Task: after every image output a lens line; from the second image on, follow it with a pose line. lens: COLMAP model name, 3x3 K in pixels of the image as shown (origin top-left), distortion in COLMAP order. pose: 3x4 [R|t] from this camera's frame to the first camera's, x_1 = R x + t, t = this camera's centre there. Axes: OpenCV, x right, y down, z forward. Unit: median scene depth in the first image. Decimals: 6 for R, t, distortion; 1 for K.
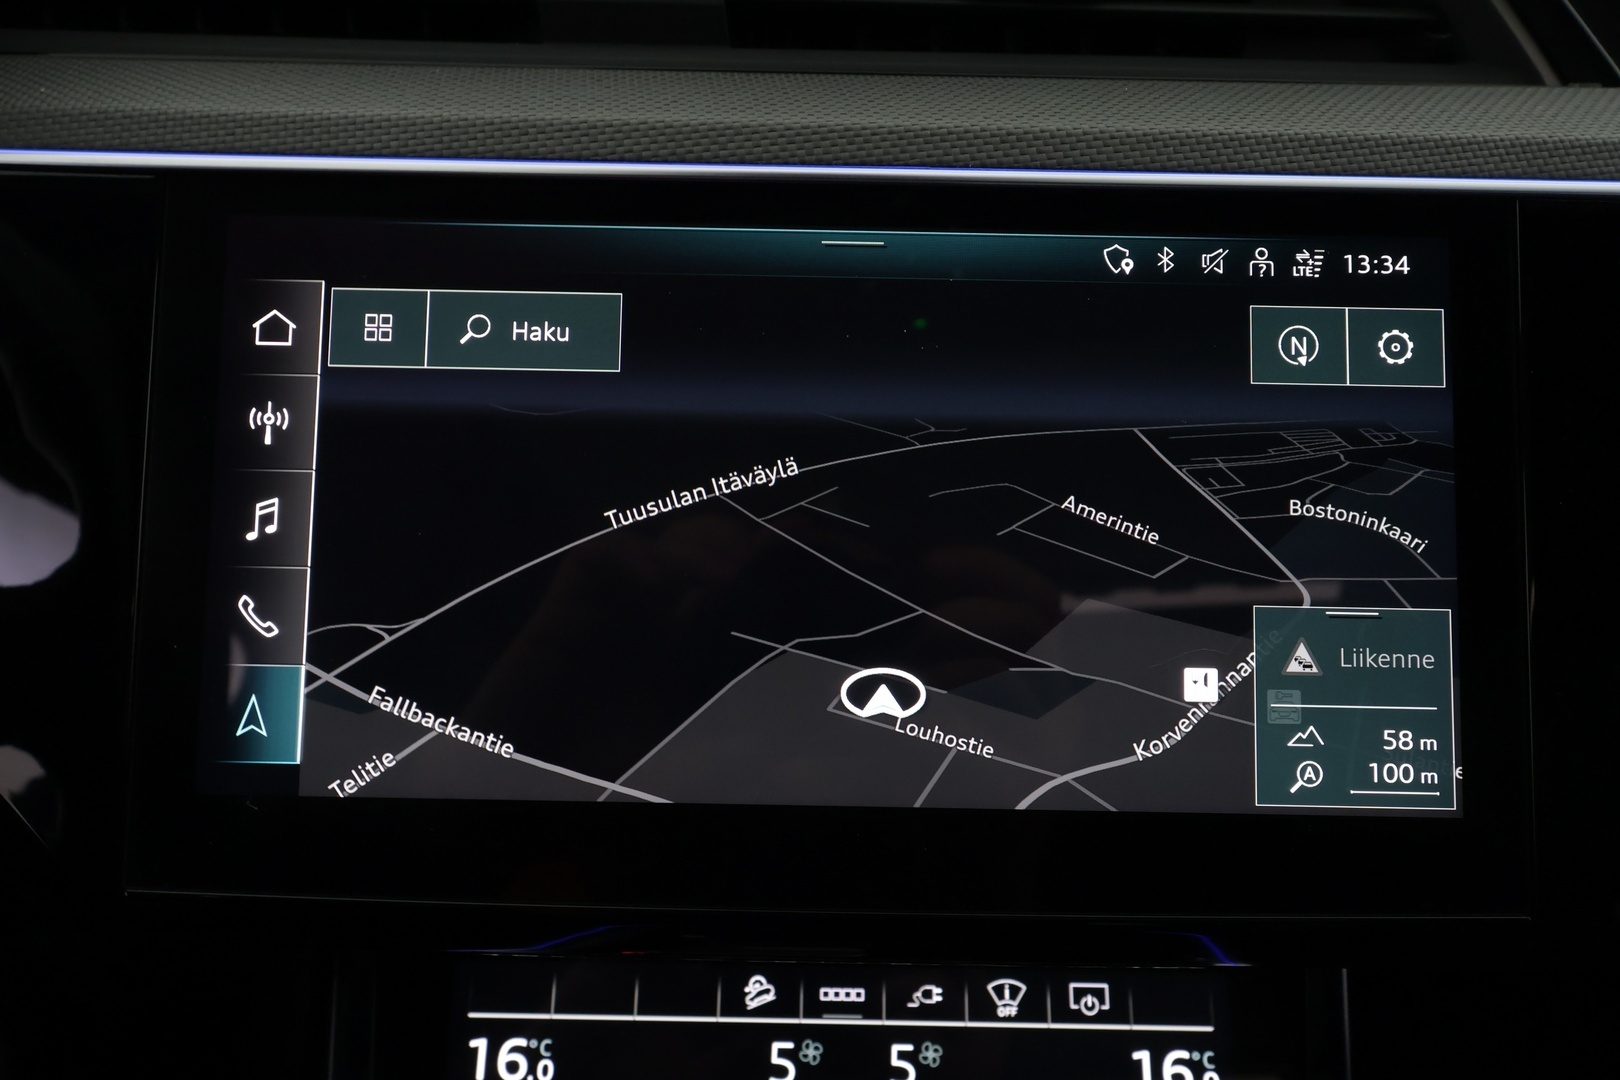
lens RADIAL K [[1305.7, 0, 812.8], [0, 1305.7, 534.8], [0, 0, 1]] dist [0.012196, 0.009034]
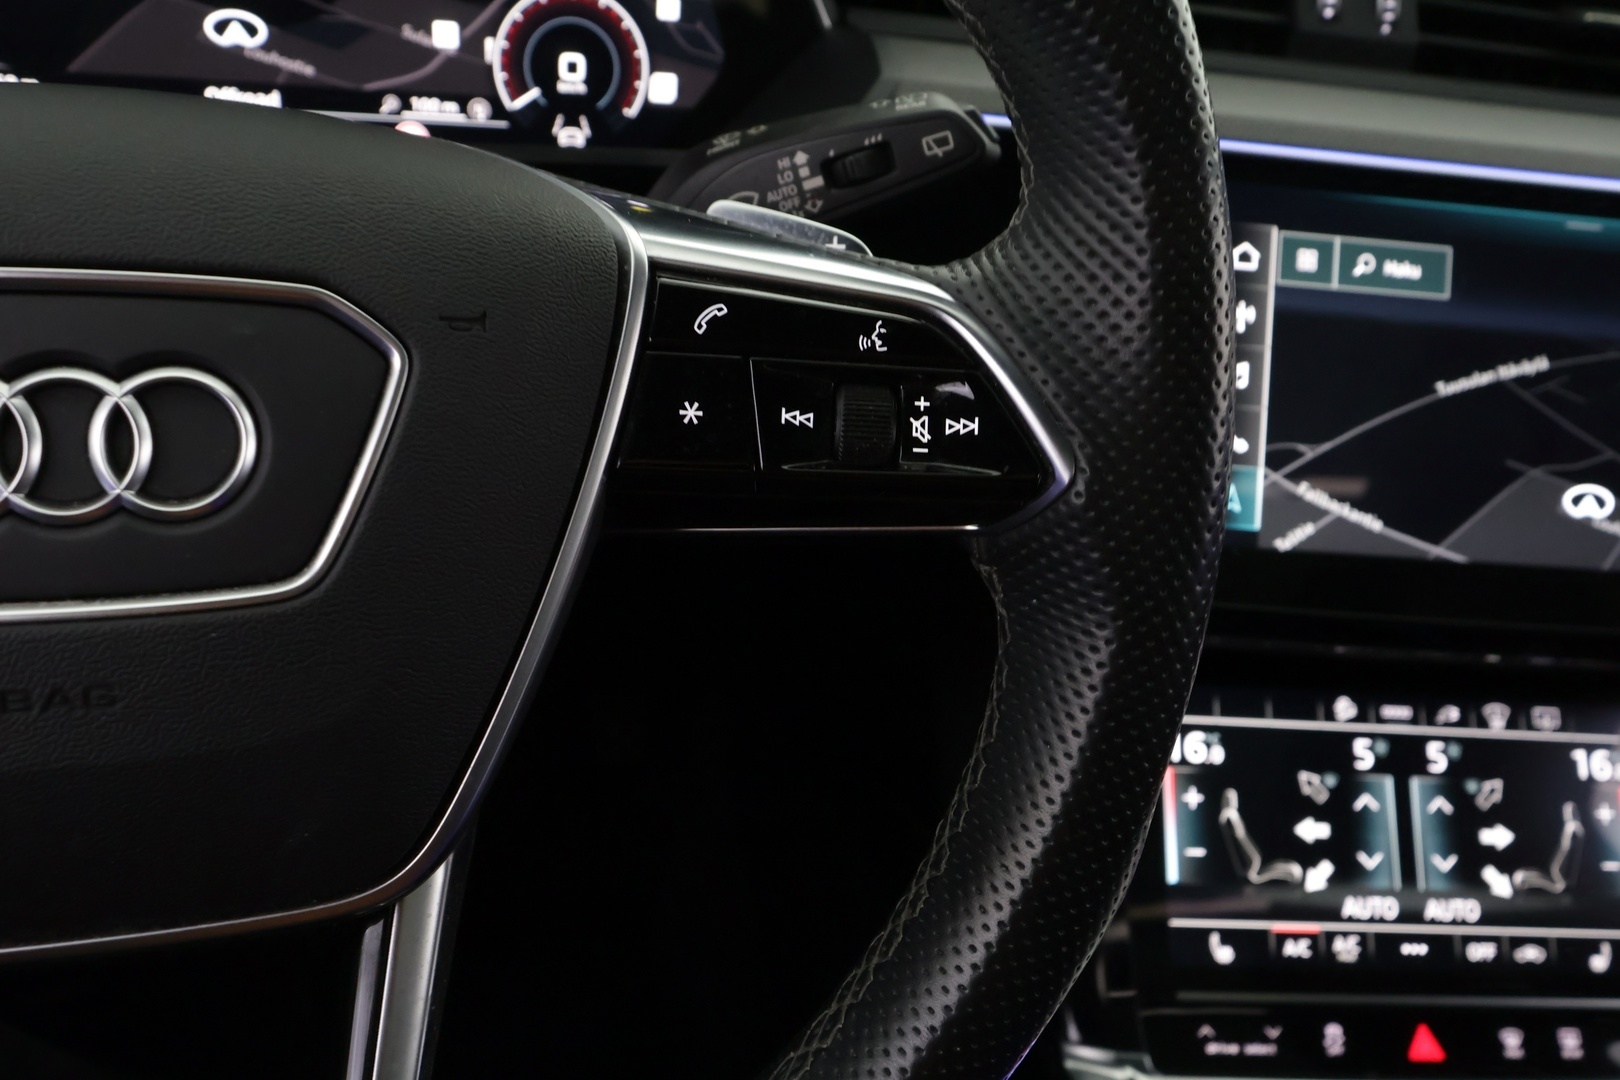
lens RADIAL K [[1305.7, 0, 819.1], [0, 1305.7, 548.8], [0, 0, 1]] dist [0.012196, 0.009034]
pose [[0.991532, 0.038409, 0.124056, -1.071426], [-0.049184, 0.995166, 0.084998, 0.082680], [-0.120191, -0.090380, 0.988628, -0.523221]]
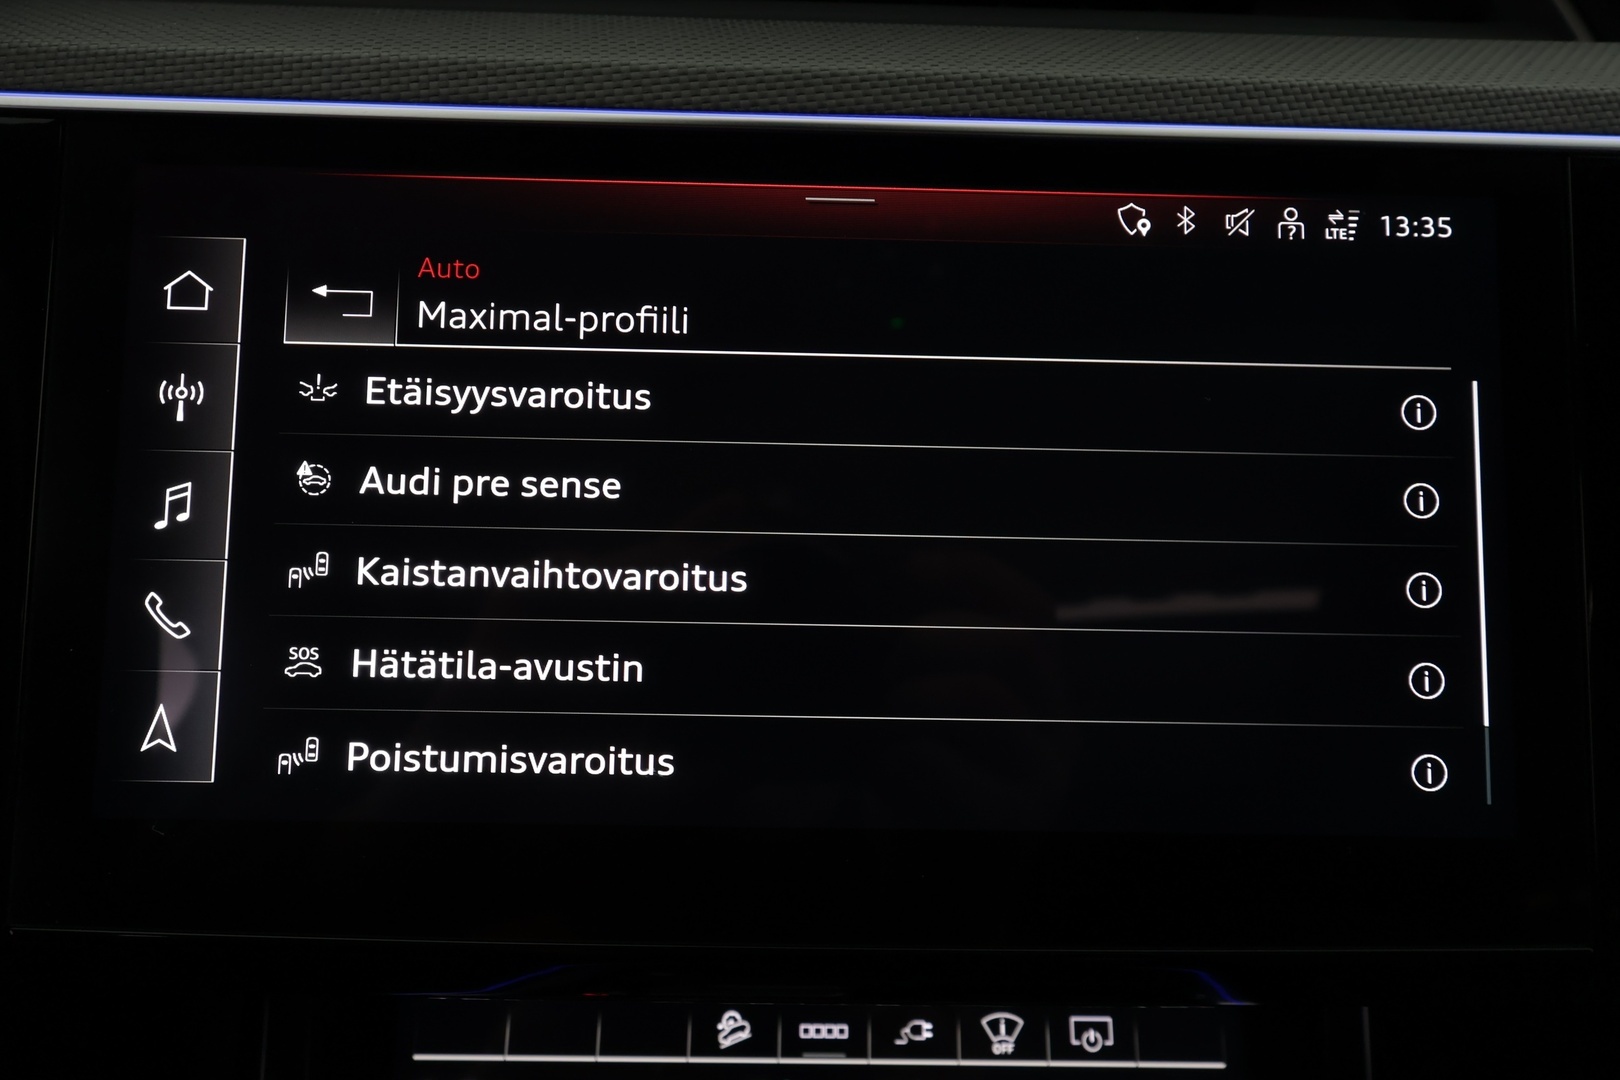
lens RADIAL K [[1305.7, 0, 806.0], [0, 1305.7, 538.7], [0, 0, 1]] dist [0.012196, 0.009034]
pose [[0.999780, -0.000423, 0.020985, -0.011694], [0.000579, 0.999972, -0.007427, 0.016276], [-0.020981, 0.007438, 0.999752, 0.102270]]
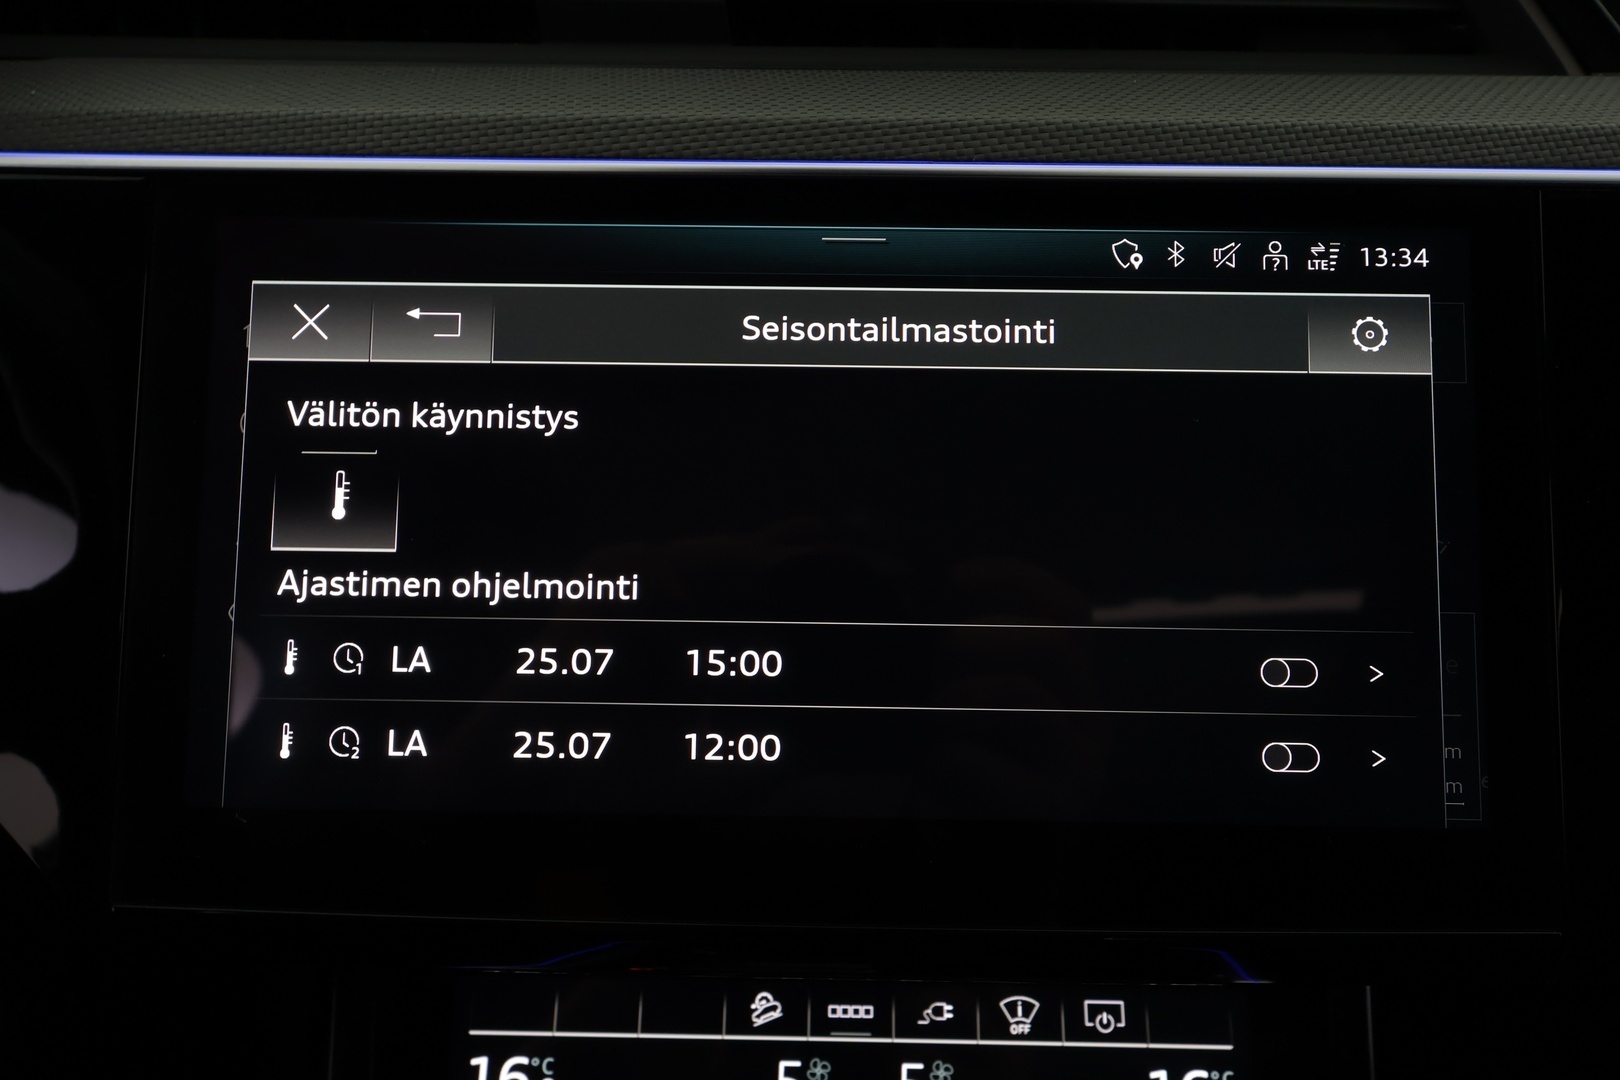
lens RADIAL K [[1305.7, 0, 811.7], [0, 1305.7, 535.9], [0, 0, 1]] dist [0.012196, 0.009034]
pose [[0.999872, -0.004800, -0.015293, 0.012794], [0.004651, 0.999941, -0.009791, 0.007409], [0.015339, 0.009718, 0.999835, 0.025180]]
